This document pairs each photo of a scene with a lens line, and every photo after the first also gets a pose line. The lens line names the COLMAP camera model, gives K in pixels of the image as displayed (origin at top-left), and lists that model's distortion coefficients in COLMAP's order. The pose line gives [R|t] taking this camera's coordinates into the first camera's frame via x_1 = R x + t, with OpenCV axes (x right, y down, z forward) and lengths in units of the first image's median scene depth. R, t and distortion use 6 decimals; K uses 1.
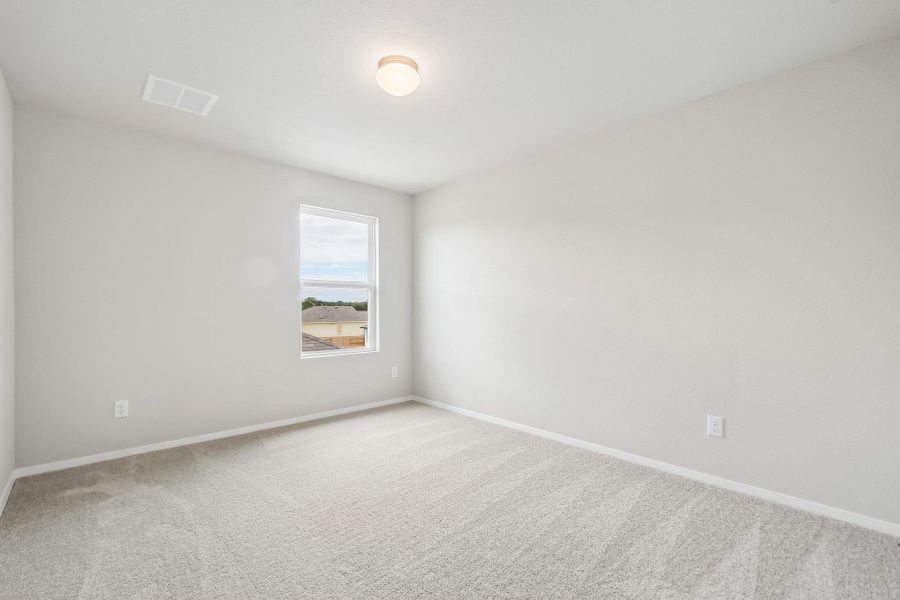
lens RADIAL K [[403.3, 0, 446.6], [0, 403.3, 308.1], [0, 0, 1]] dist [-0.001714, -0.000915]
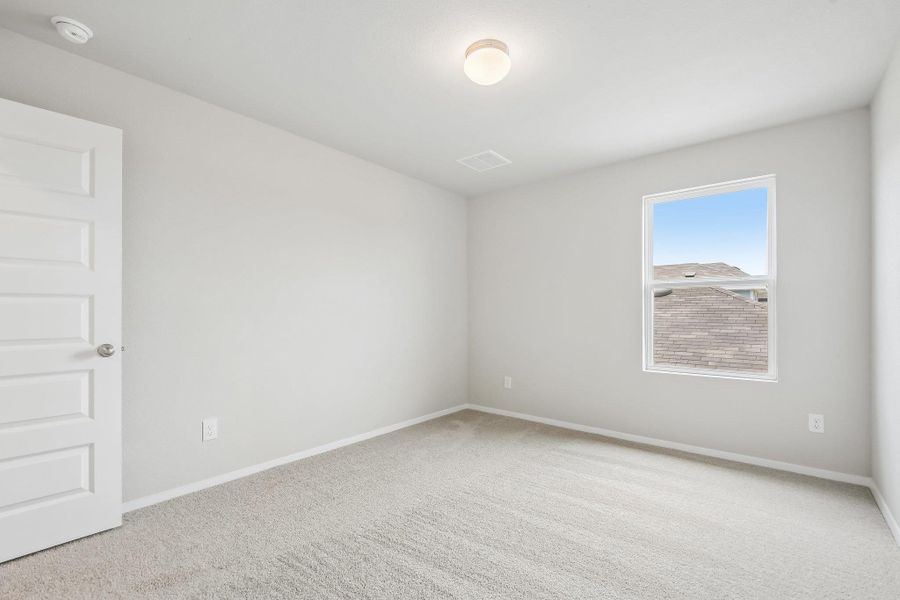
lens RADIAL K [[403.3, 0, 446.6], [0, 403.3, 308.1], [0, 0, 1]] dist [-0.001714, -0.000915]
pose [[0.142388, -0.001675, -0.989809, 0.618559], [-0.005307, 0.999983, -0.002456, -0.012372], [0.989797, 0.005602, 0.142377, 0.601151]]
